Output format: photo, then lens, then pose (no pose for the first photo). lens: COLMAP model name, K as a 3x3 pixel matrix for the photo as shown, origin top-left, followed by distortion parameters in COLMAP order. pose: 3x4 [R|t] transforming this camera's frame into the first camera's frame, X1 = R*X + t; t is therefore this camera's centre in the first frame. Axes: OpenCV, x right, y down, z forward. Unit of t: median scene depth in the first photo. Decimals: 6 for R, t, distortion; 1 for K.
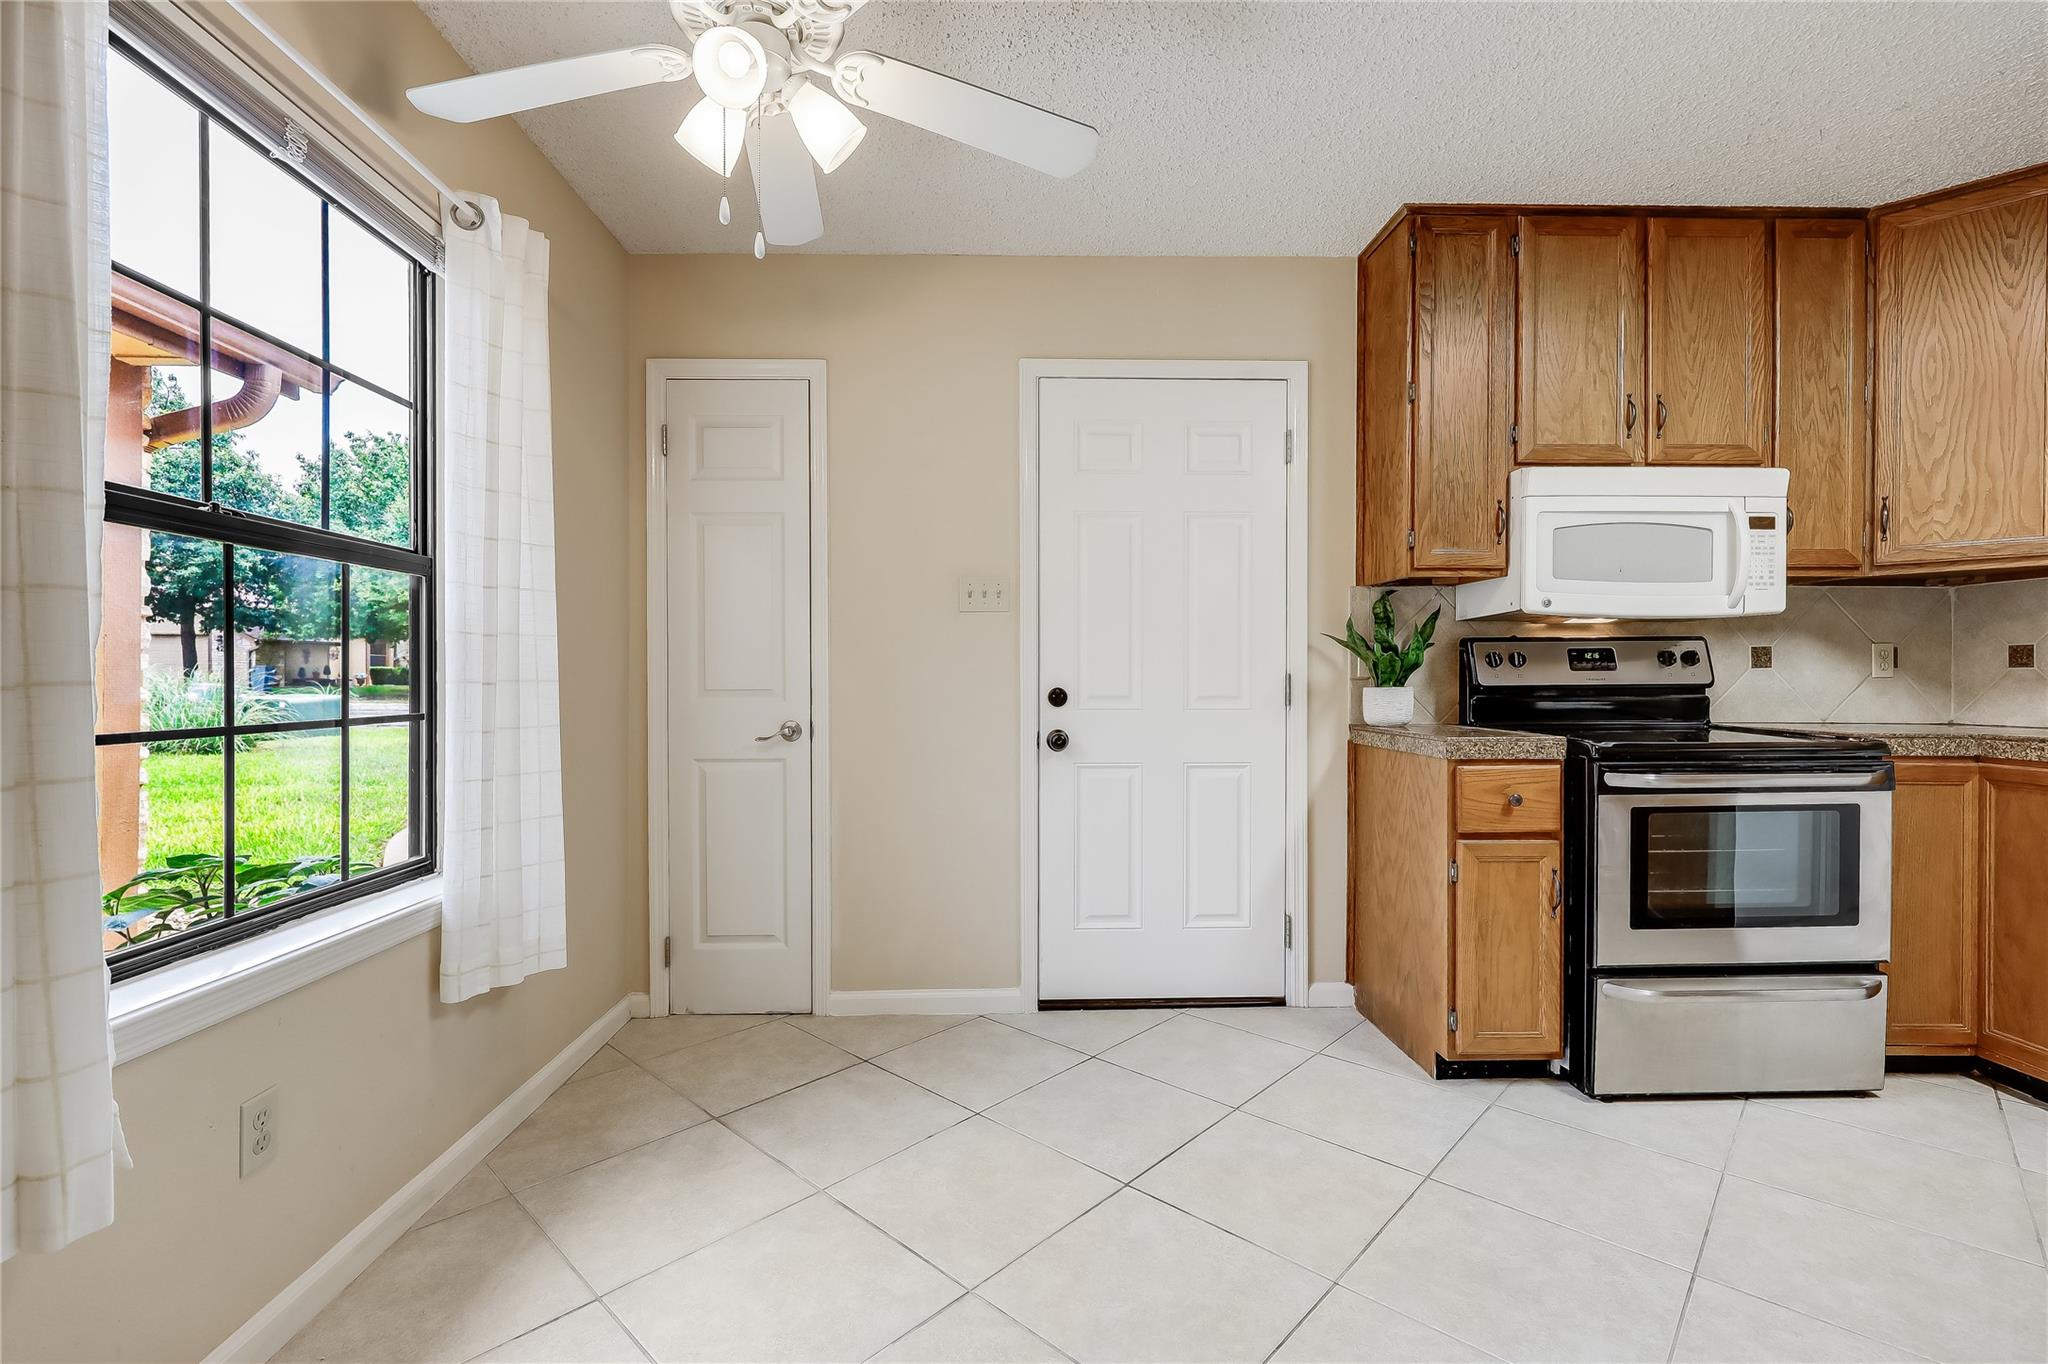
lens RADIAL K [[904.3, 0, 1004.6], [0, 904.3, 680.3], [0, 0, 1]] dist [0.002302, 0.000153]
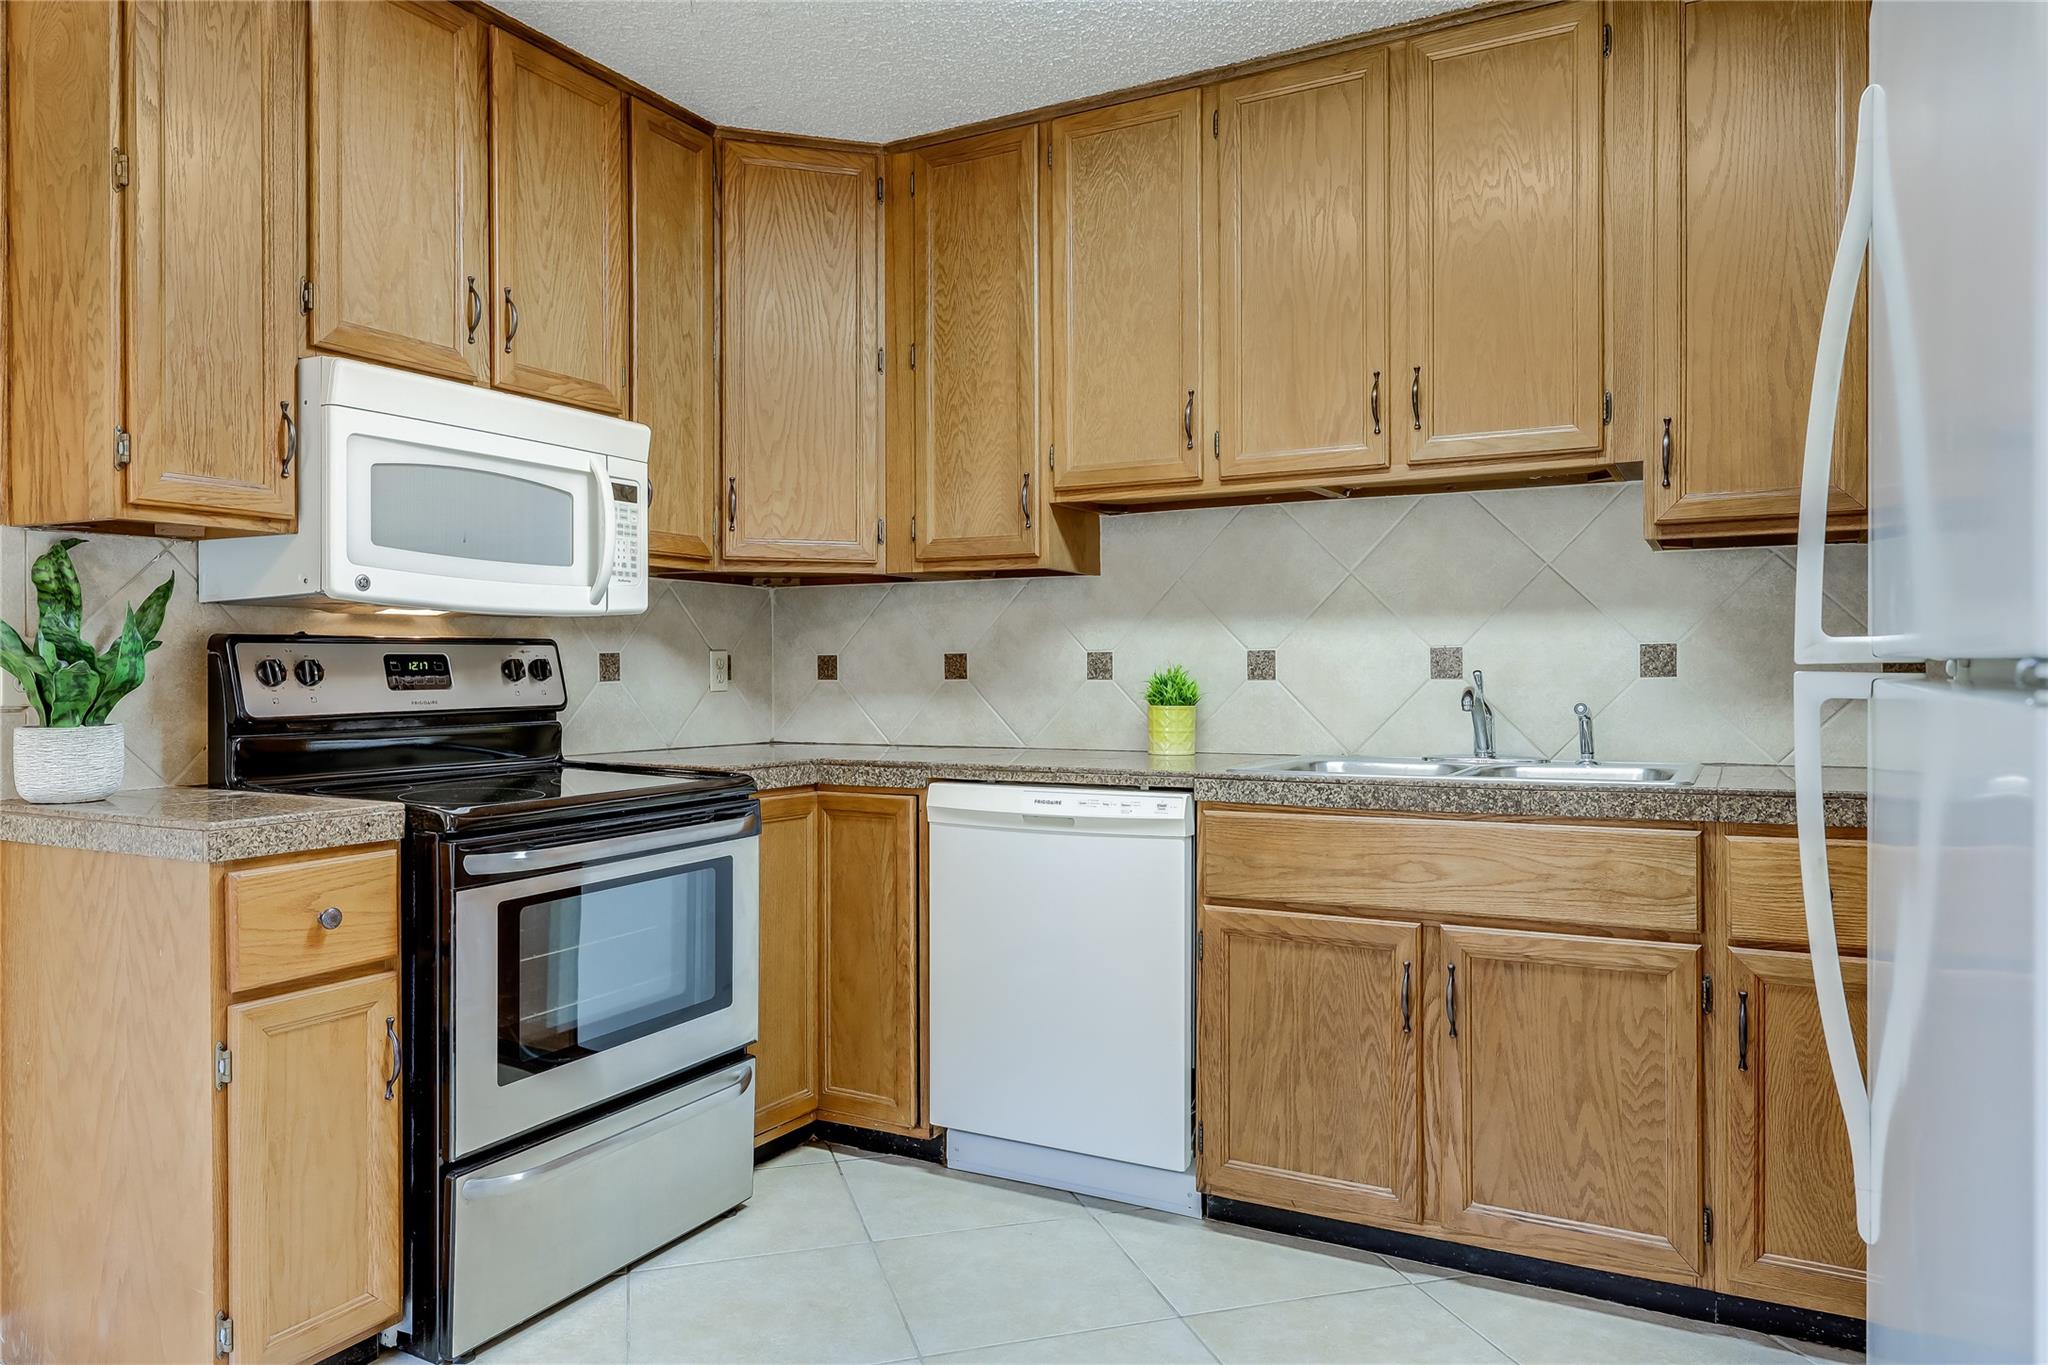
lens RADIAL K [[1345.0, 0, 1024.4], [0, 1345.0, 681.6], [0, 0, 1]] dist [-0.000873, 0.003702]
pose [[0.494967, -0.008440, 0.868871, 0.025571], [0.005101, 0.999964, 0.006808, -0.021925], [-0.868897, 0.001063, 0.494992, 0.152429]]
